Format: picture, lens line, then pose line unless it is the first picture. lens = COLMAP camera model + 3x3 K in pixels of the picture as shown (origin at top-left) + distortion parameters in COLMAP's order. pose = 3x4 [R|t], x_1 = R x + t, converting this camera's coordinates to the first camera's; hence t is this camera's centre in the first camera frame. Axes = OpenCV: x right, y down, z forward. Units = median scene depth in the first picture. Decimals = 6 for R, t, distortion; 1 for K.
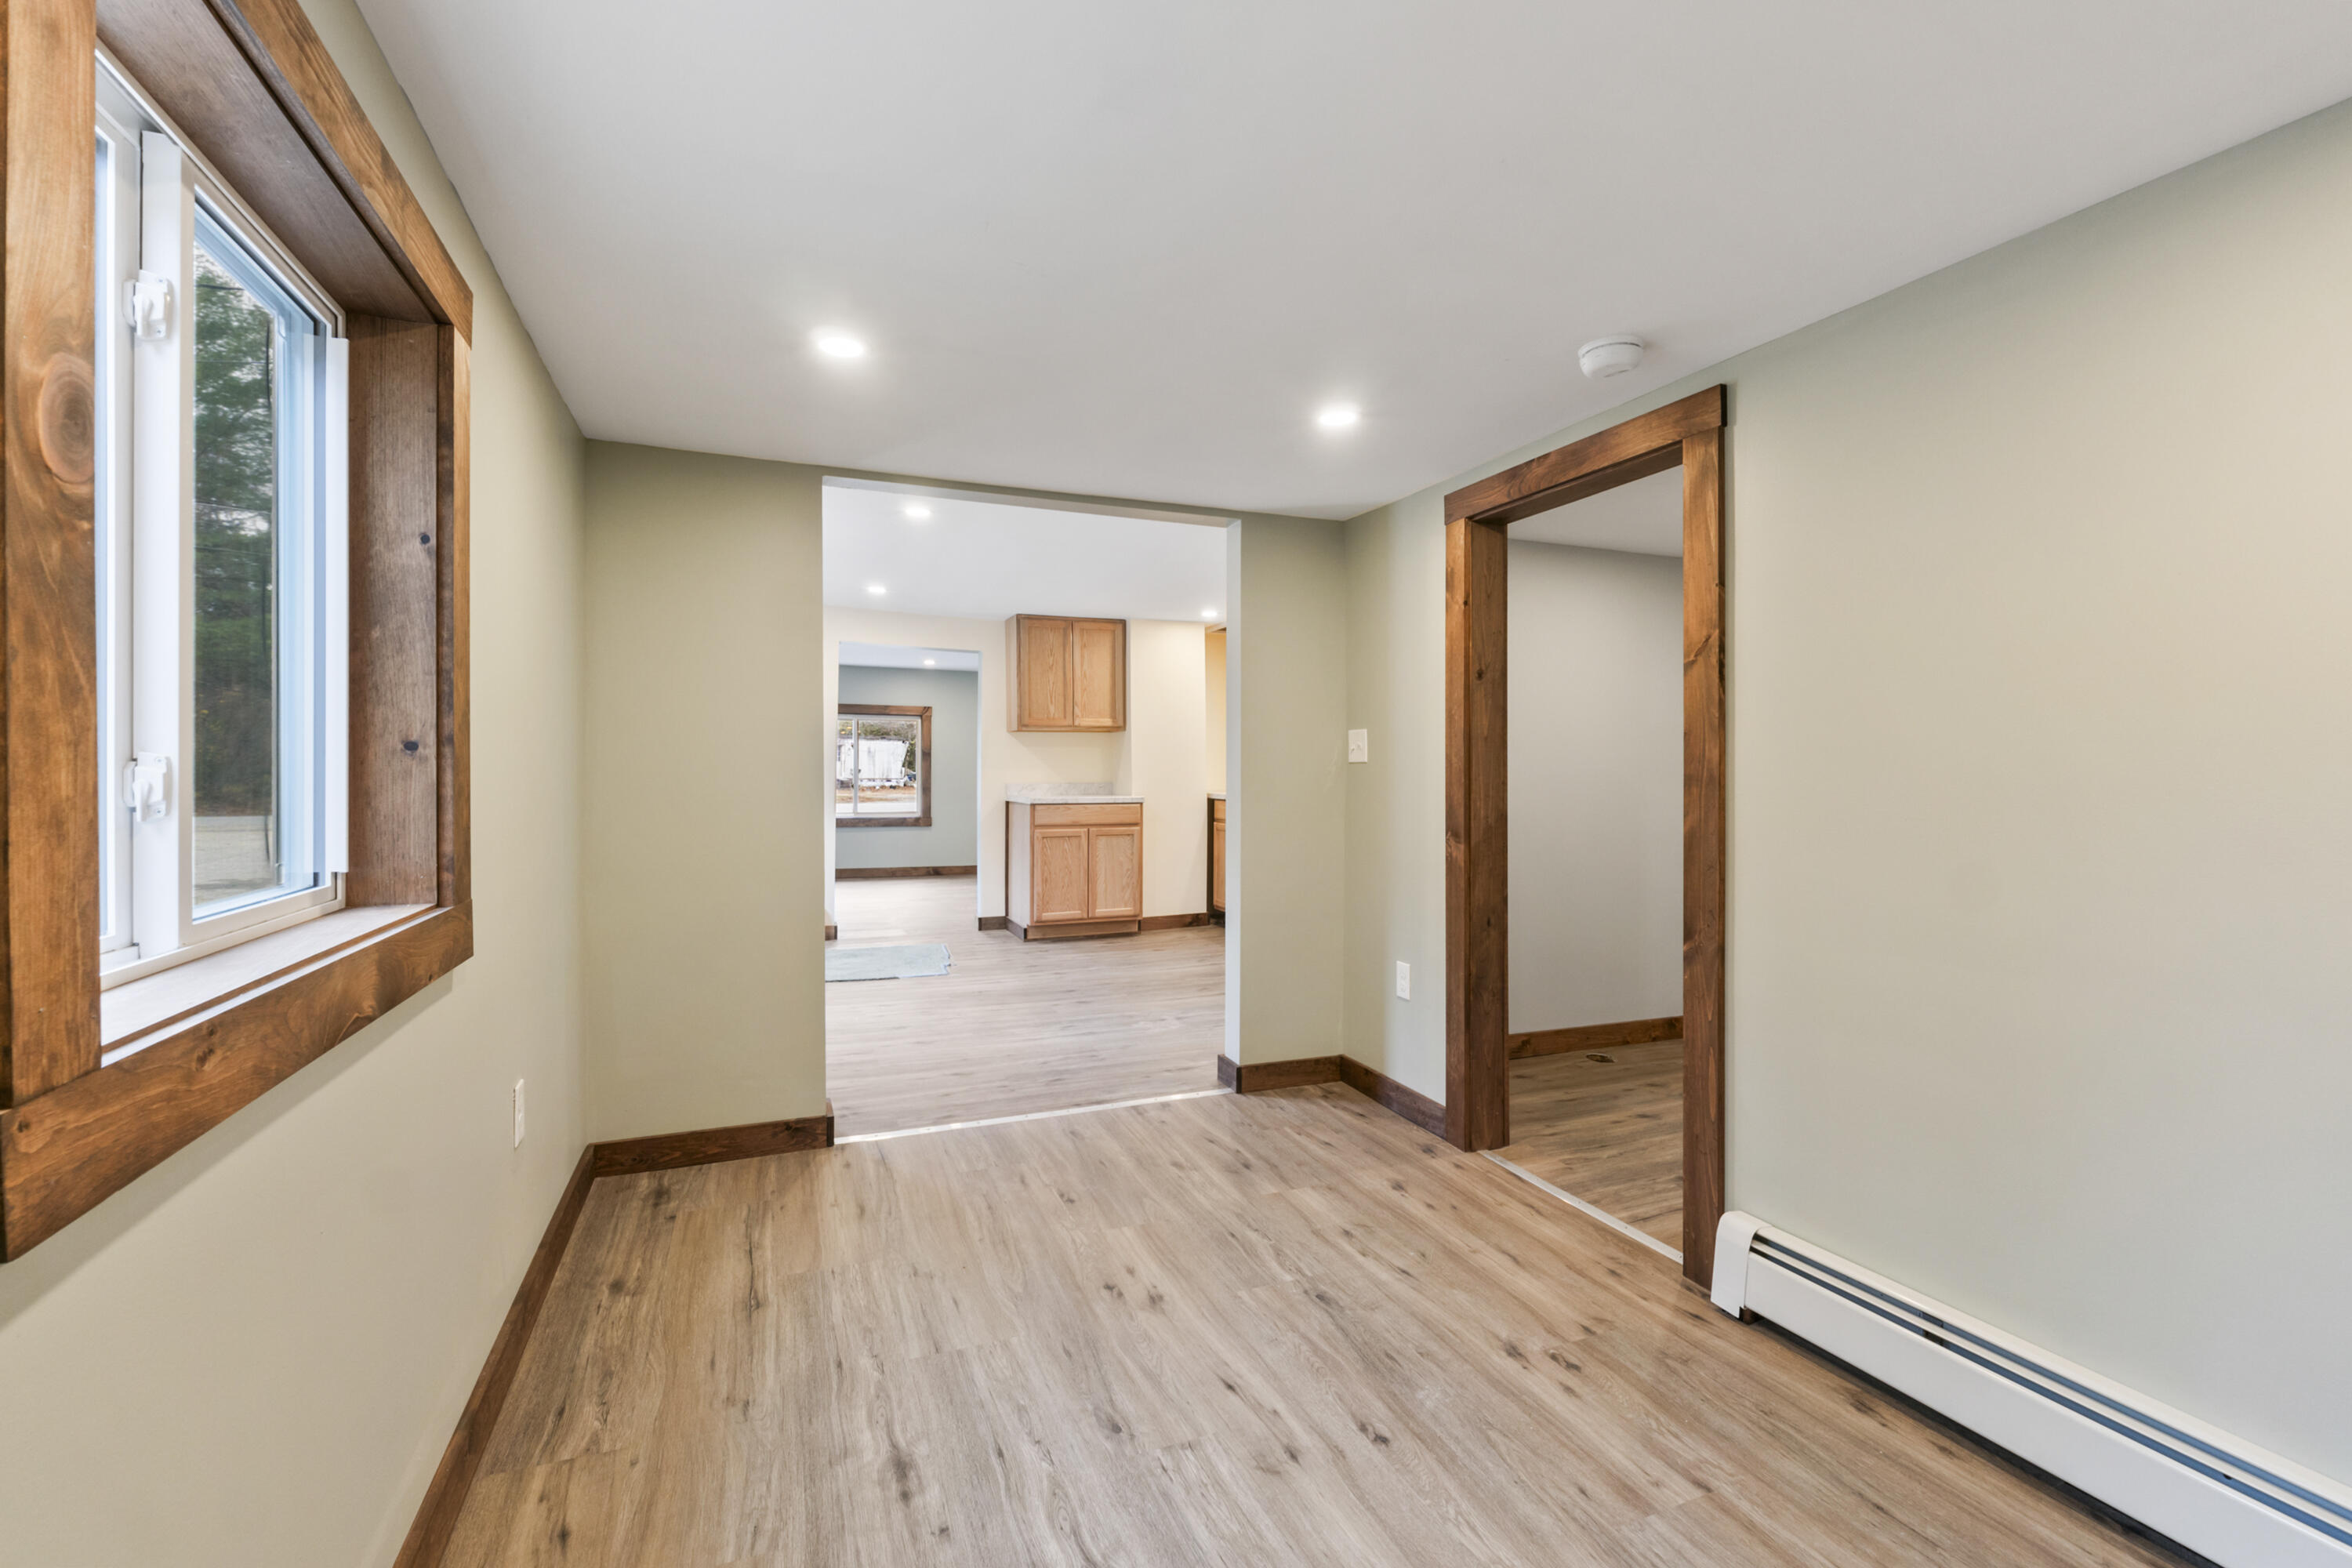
lens RADIAL K [[986.7, 0, 1190.5], [0, 986.7, 781.2], [0, 0, 1]] dist [-0.013427, -0.000485]
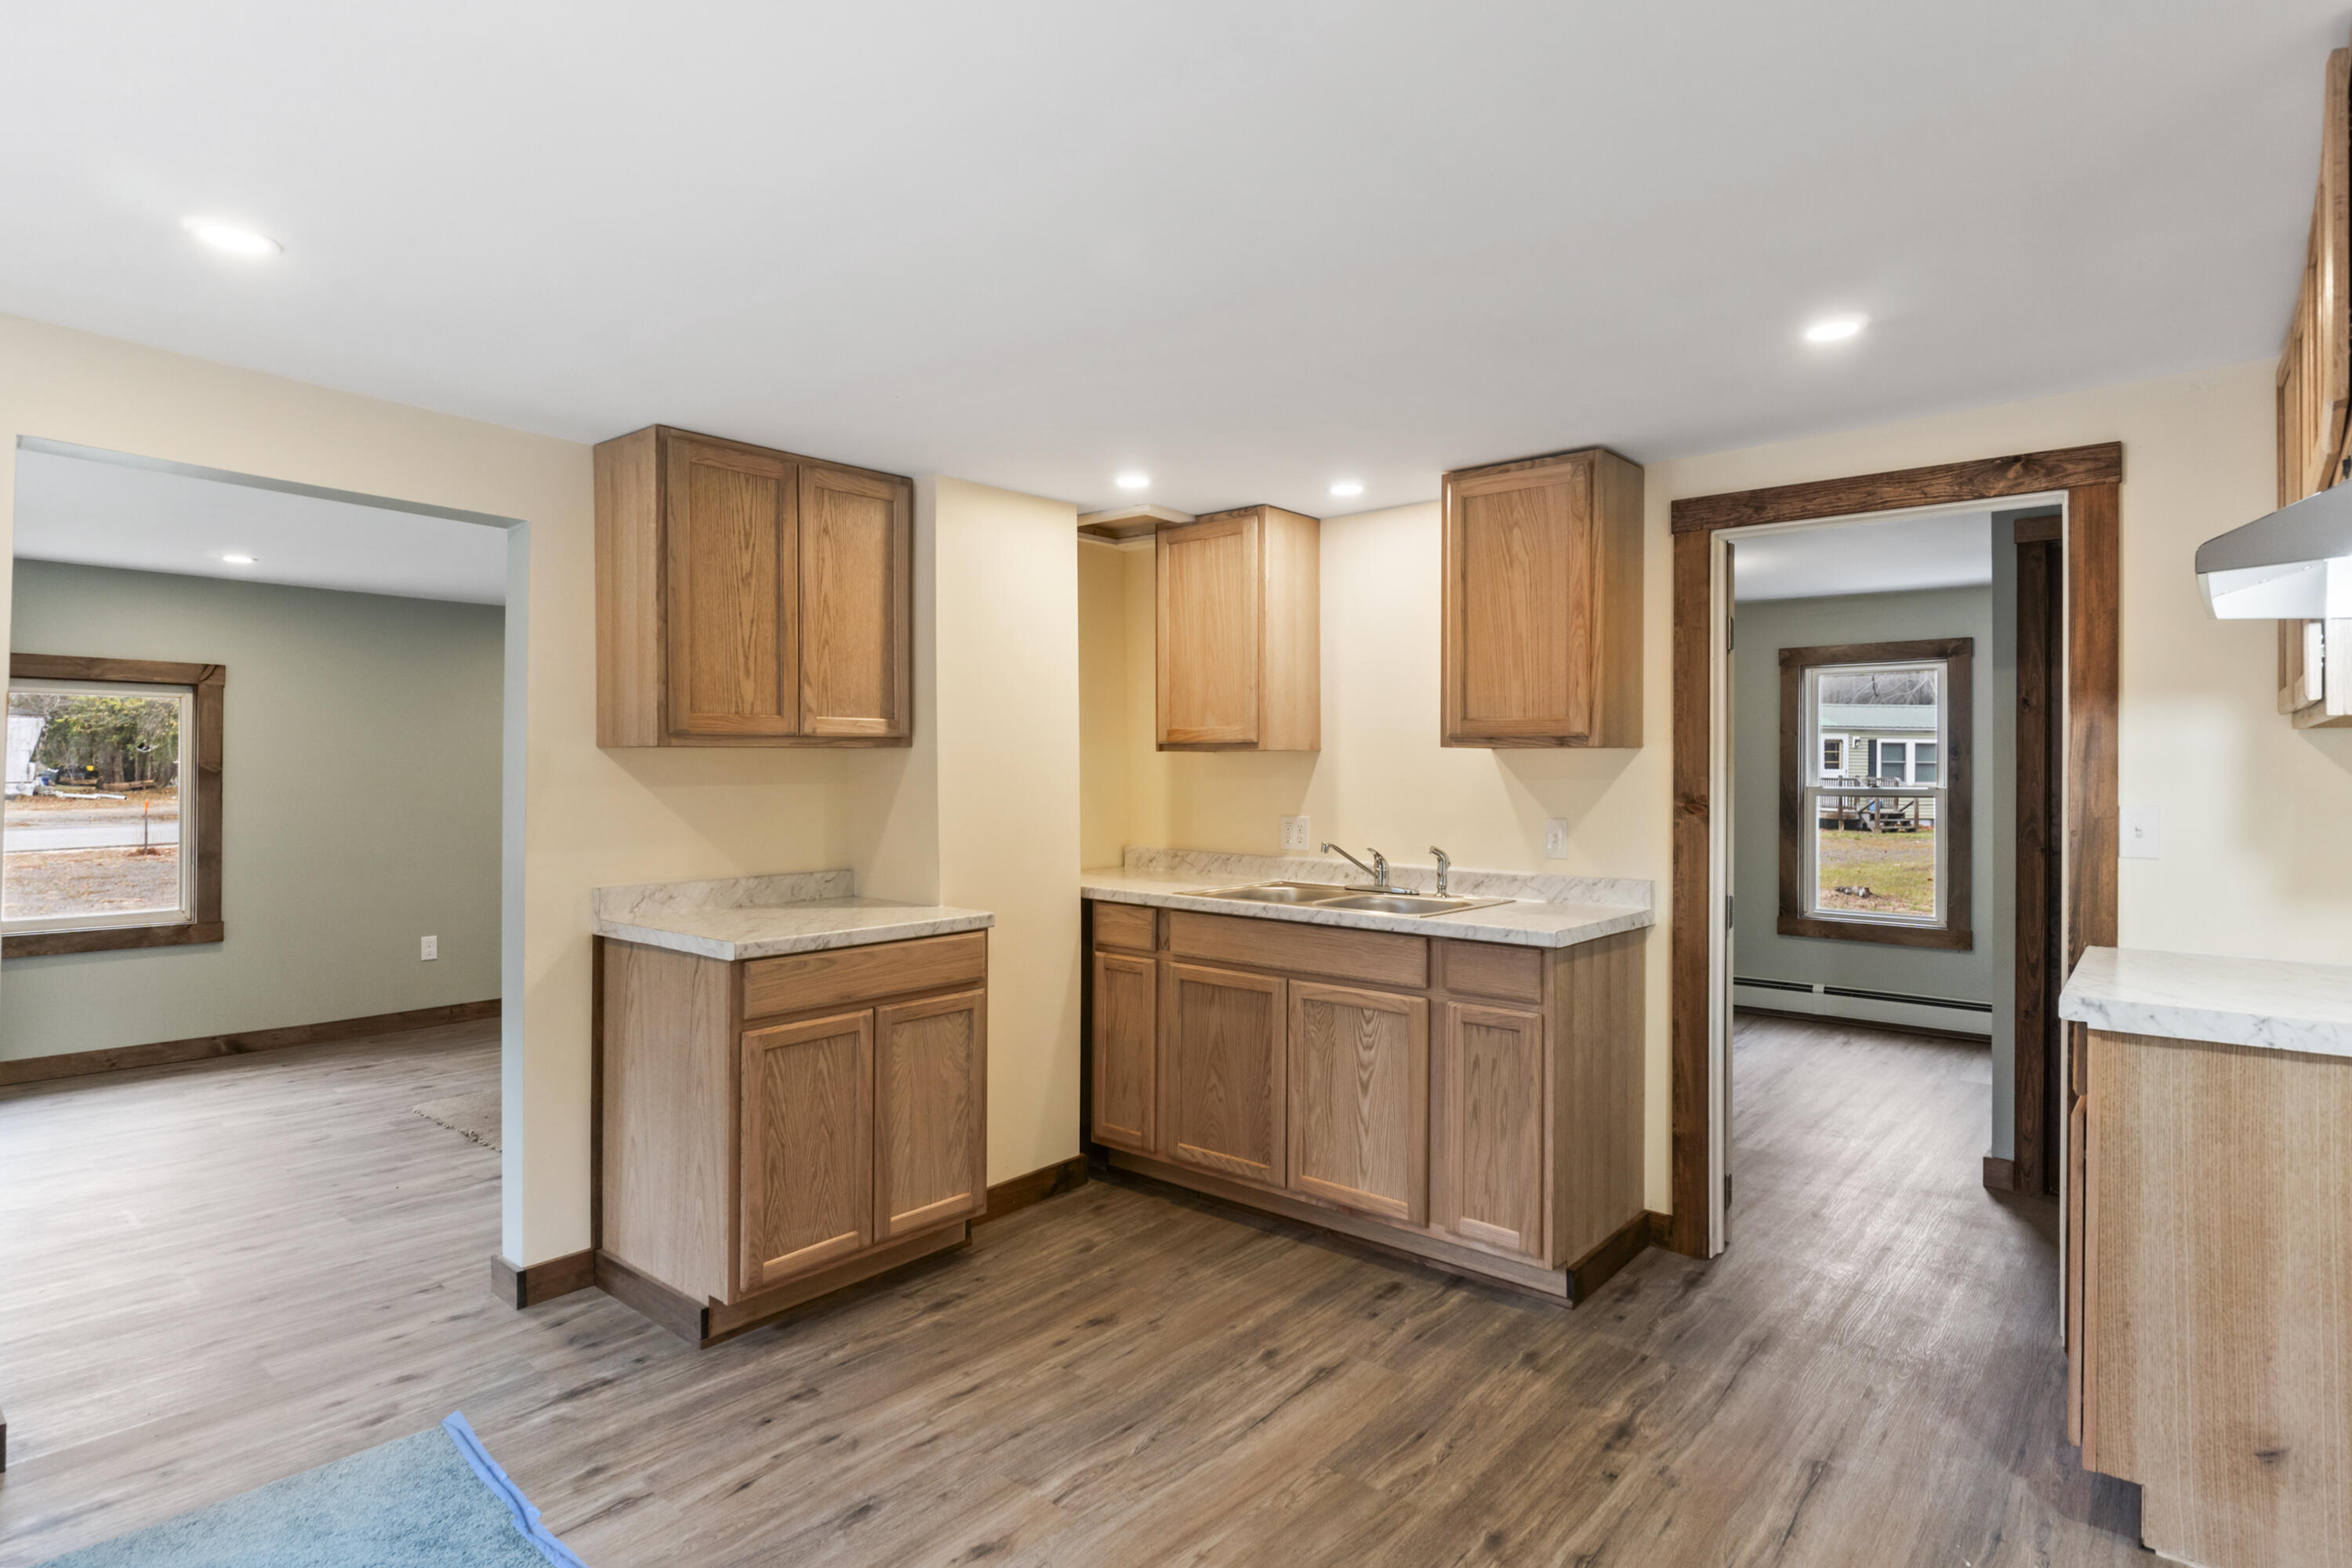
lens RADIAL K [[1236.1, 0, 1176.3], [0, 1236.1, 763.9], [0, 0, 1]] dist [-0.005577, -0.000017]
pose [[0.890772, 0.002288, 0.454445, -0.218736], [0.002430, 0.999949, -0.009799, -0.041665], [-0.454444, 0.009833, 0.890721, 0.528343]]
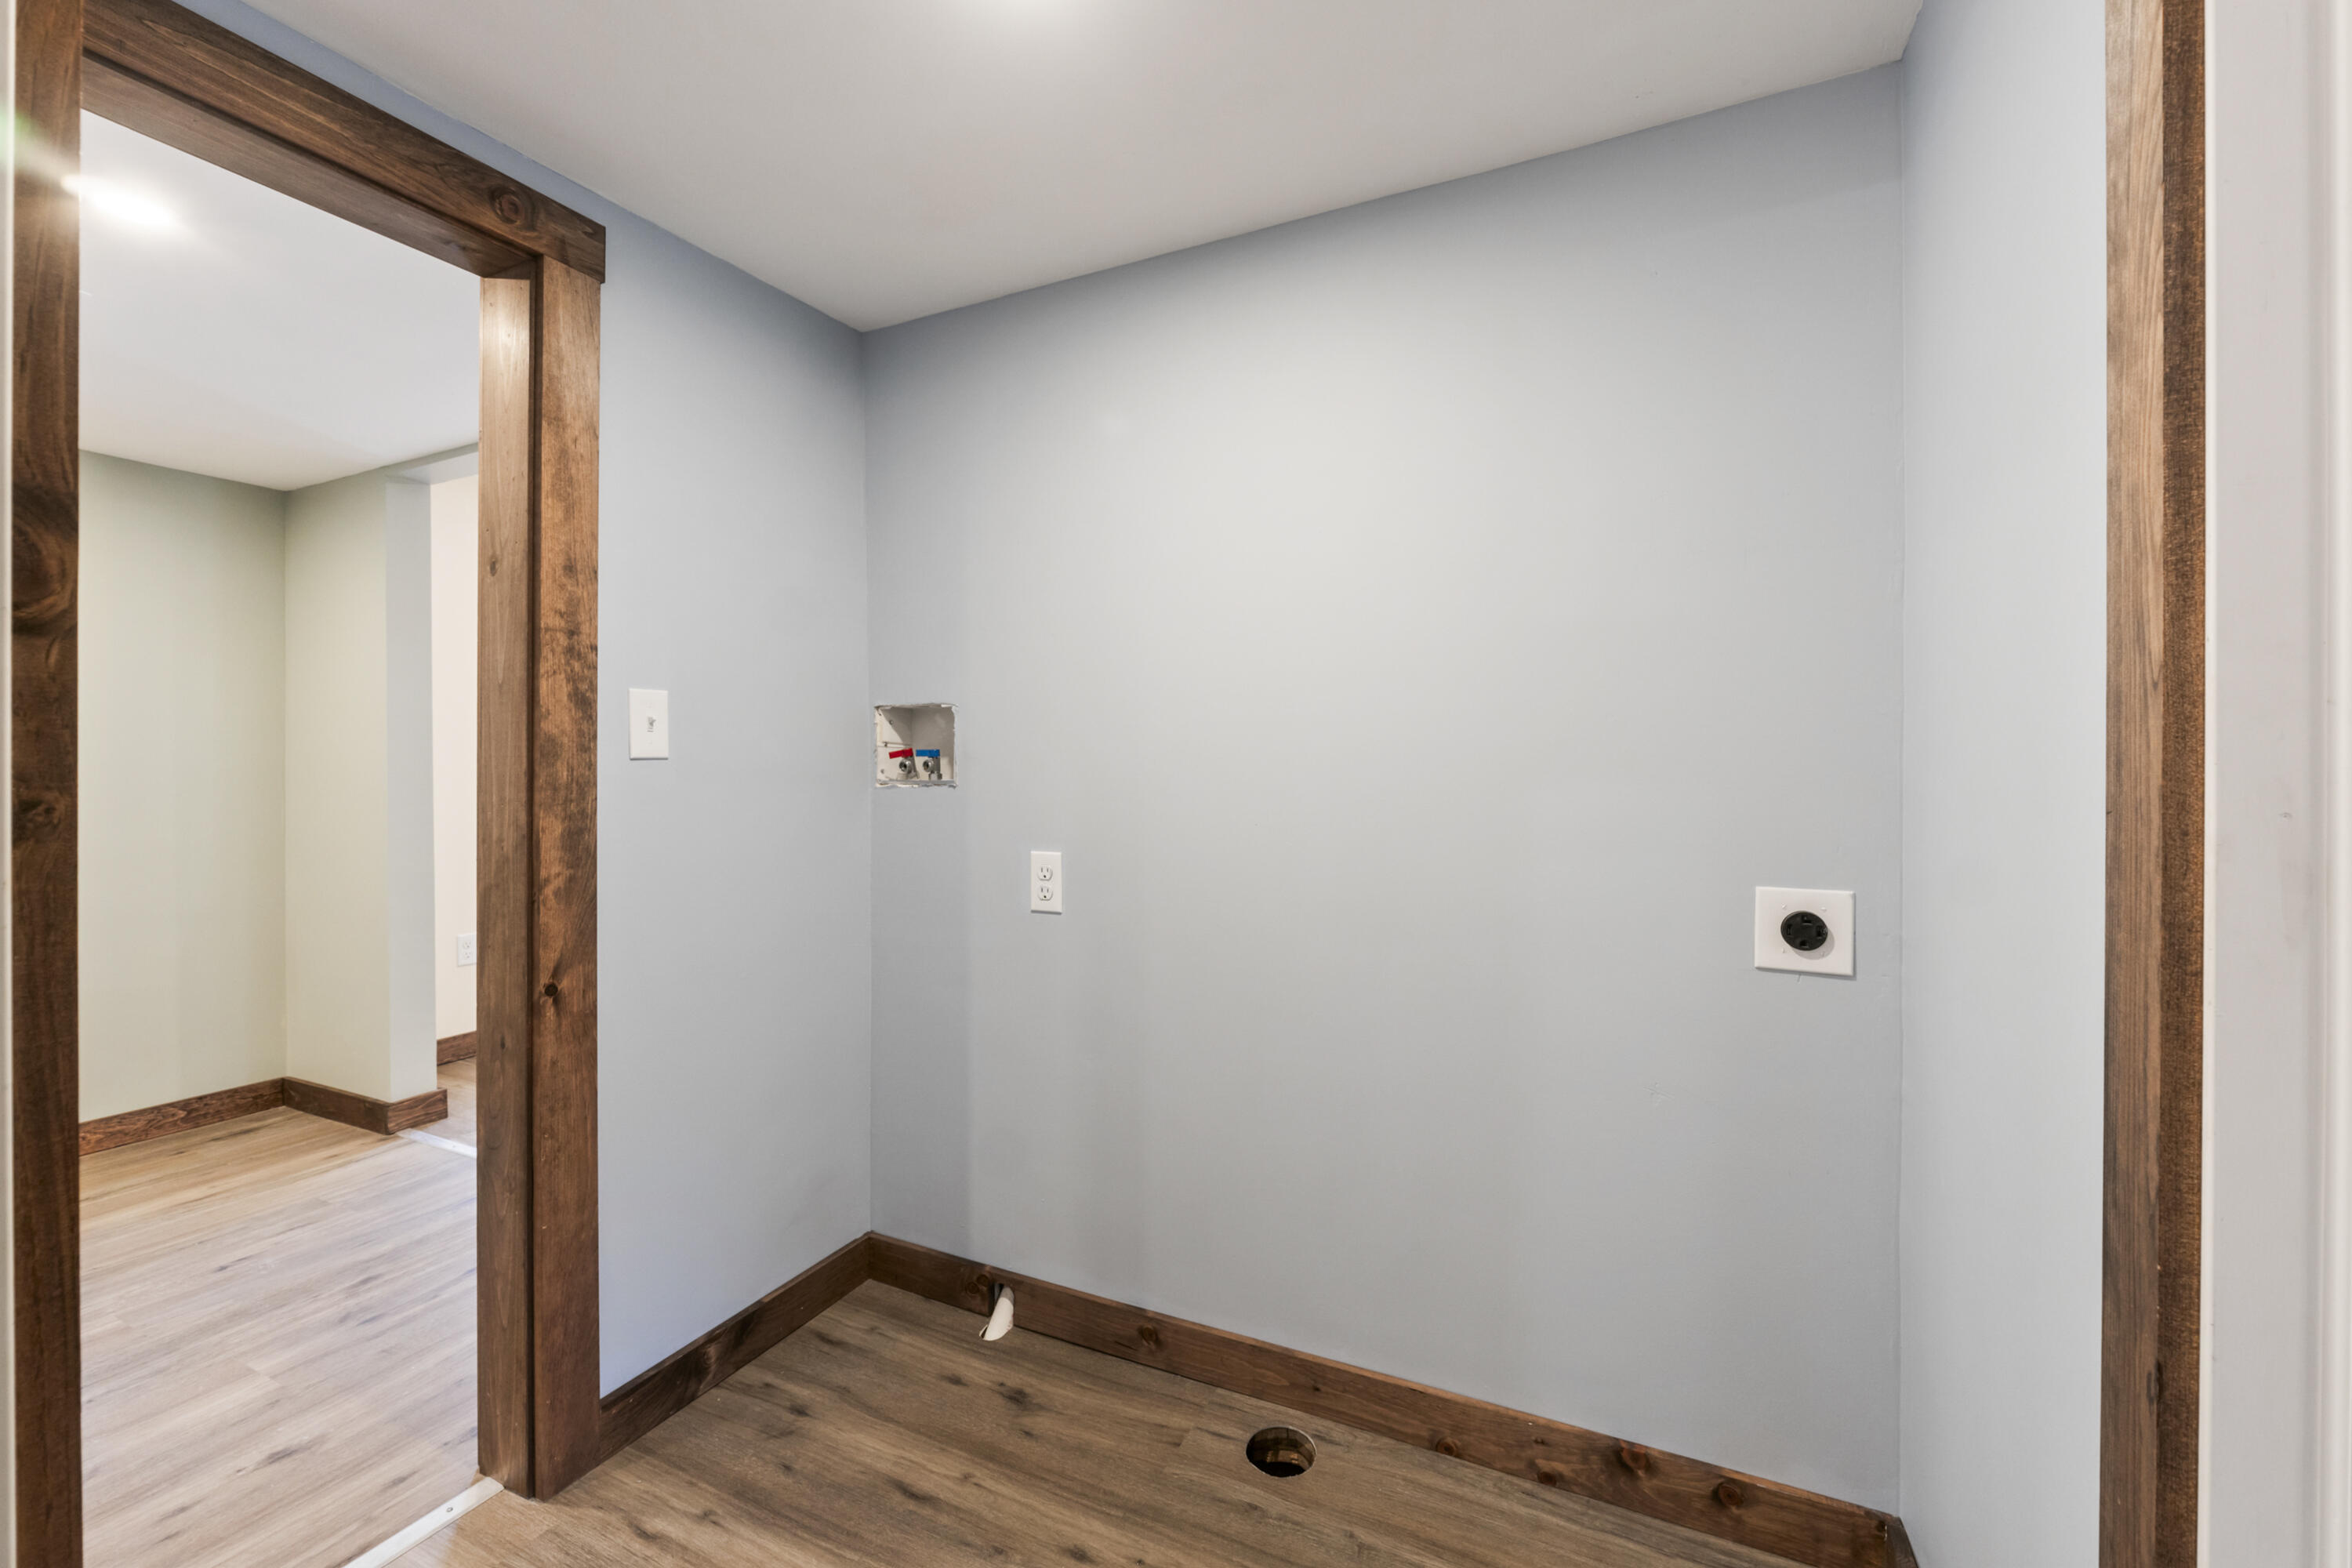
lens RADIAL K [[986.7, 0, 1172.2], [0, 986.7, 777.4], [0, 0, 1]] dist [-0.013427, -0.000485]
pose [[0.663755, -0.003195, -0.747943, 0.433521], [-0.001067, 0.999986, -0.005219, 0.002442], [0.747949, 0.004262, 0.663742, 0.434804]]
